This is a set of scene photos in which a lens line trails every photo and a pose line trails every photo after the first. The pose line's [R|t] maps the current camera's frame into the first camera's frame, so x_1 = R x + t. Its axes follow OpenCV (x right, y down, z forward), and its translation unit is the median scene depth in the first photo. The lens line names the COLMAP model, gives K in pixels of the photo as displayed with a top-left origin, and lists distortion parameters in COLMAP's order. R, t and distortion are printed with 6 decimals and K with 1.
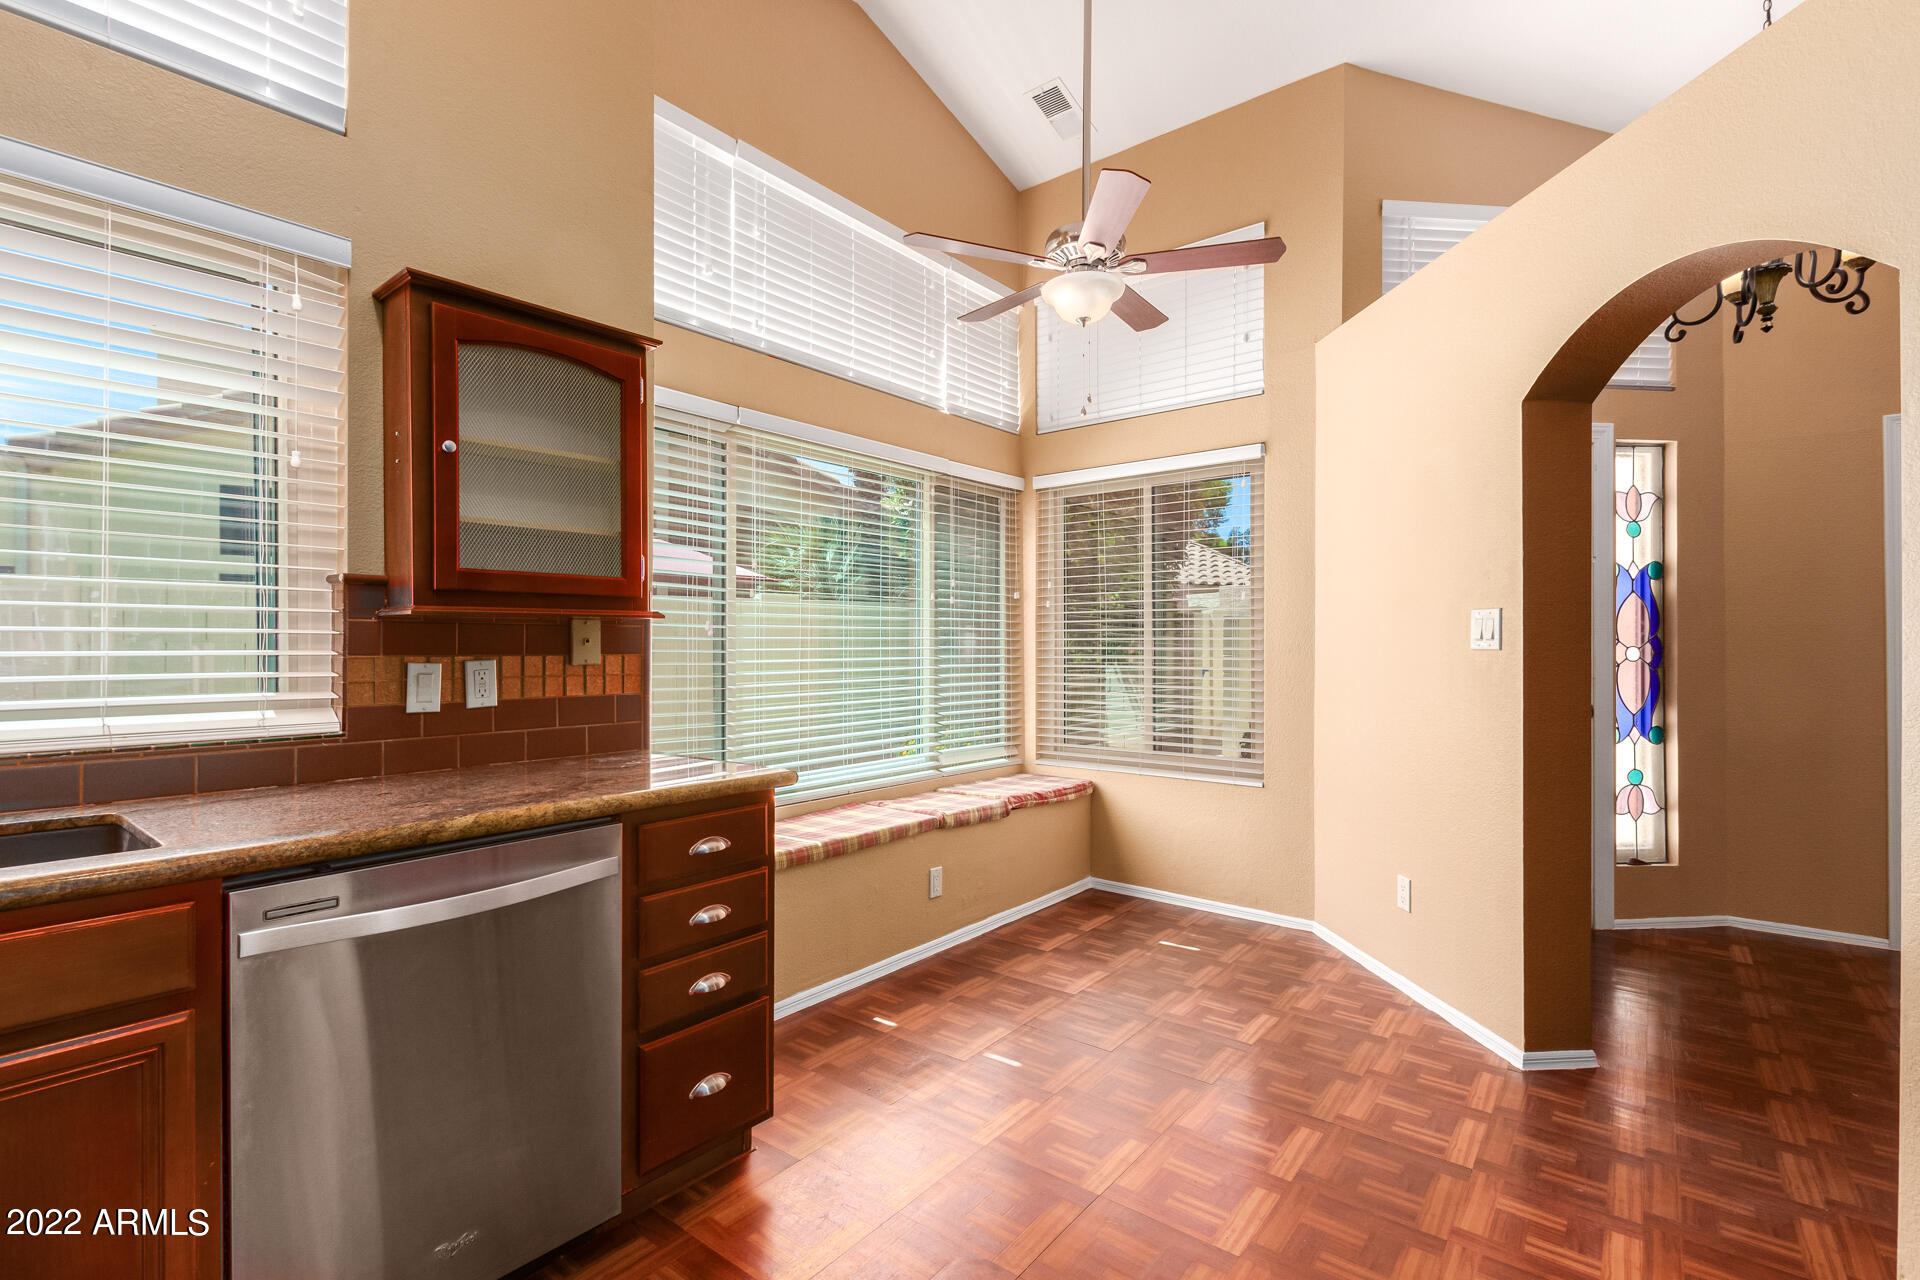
lens RADIAL K [[880.2, 0, 946.4], [0, 880.2, 638.7], [0, 0, 1]] dist [0.002950, -0.001995]
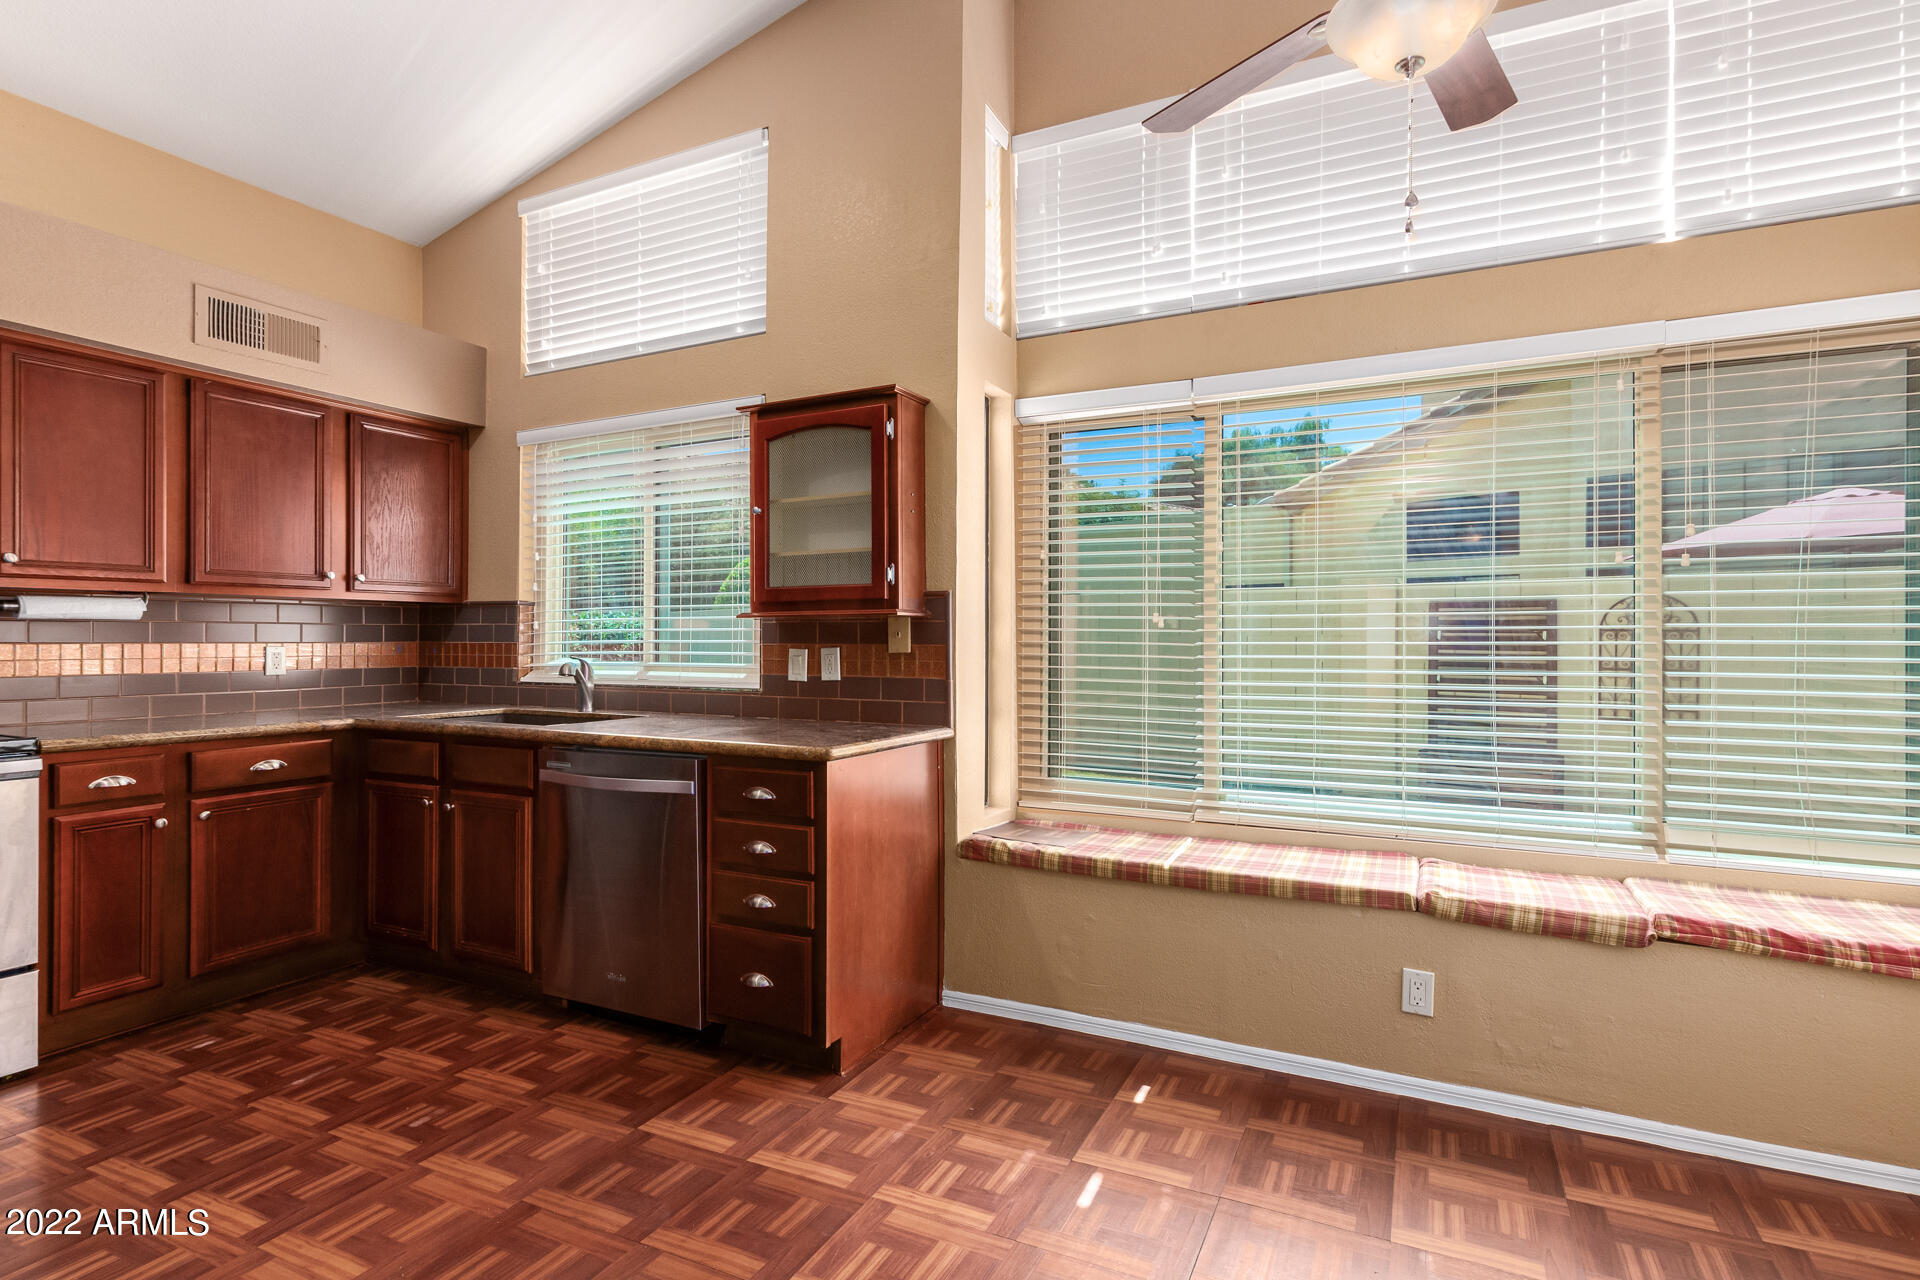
lens RADIAL K [[880.2, 0, 1008.1], [0, 880.2, 636.6], [0, 0, 1]] dist [0.002950, -0.001995]
pose [[0.267446, -0.009261, -0.963528, 0.639746], [0.004532, 0.999955, -0.008353, 0.013162], [0.963562, -0.002133, 0.267476, 0.608371]]
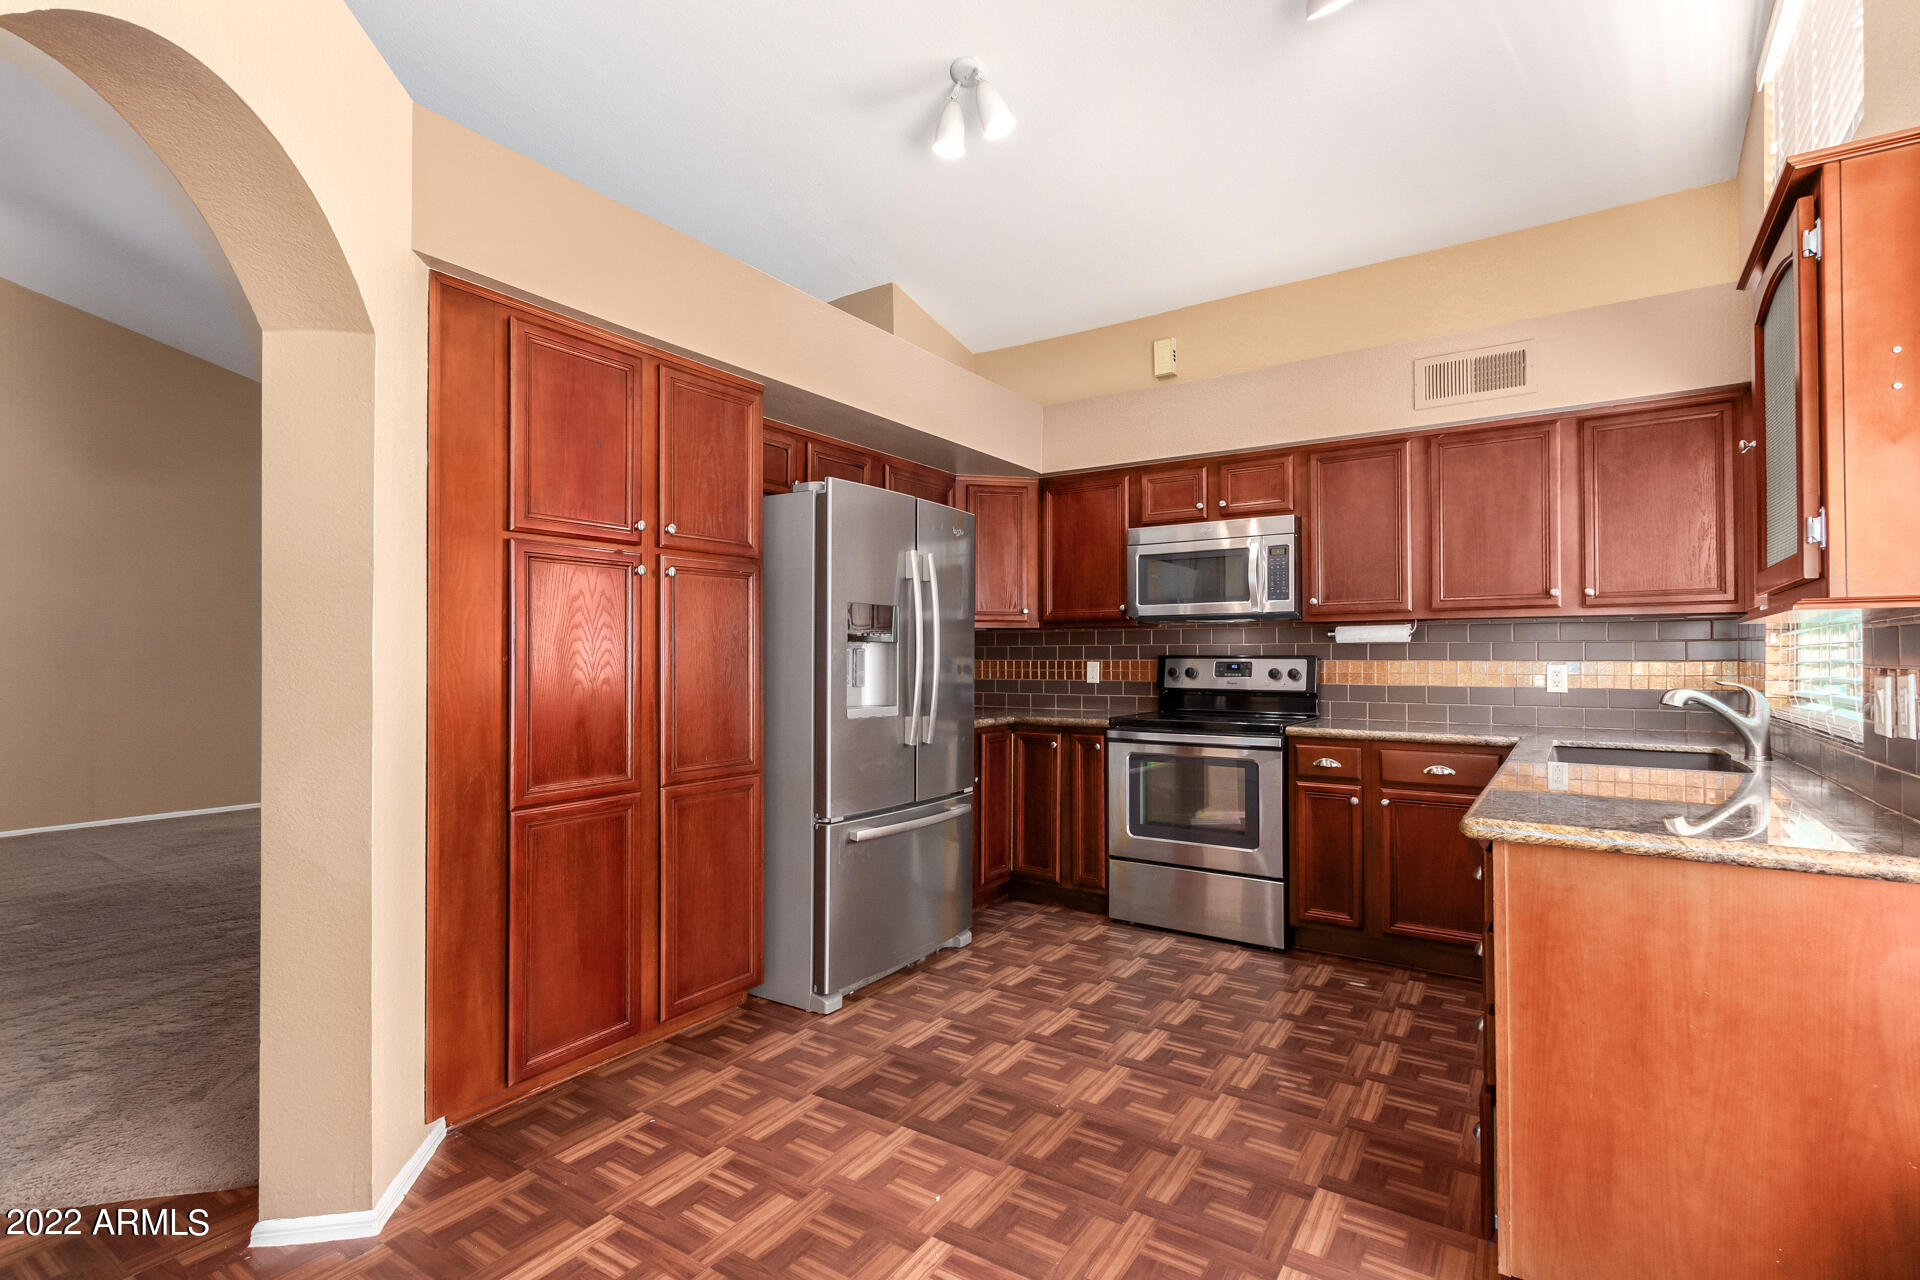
lens RADIAL K [[958.0, 0, 906.5], [0, 958.0, 646.9], [0, 0, 1]] dist [0.011885, -0.007629]
pose [[-0.997439, -0.005018, -0.071352, 0.247715], [-0.003989, 0.999886, -0.014562, 0.011207], [0.071416, -0.014240, -0.997345, 1.182675]]
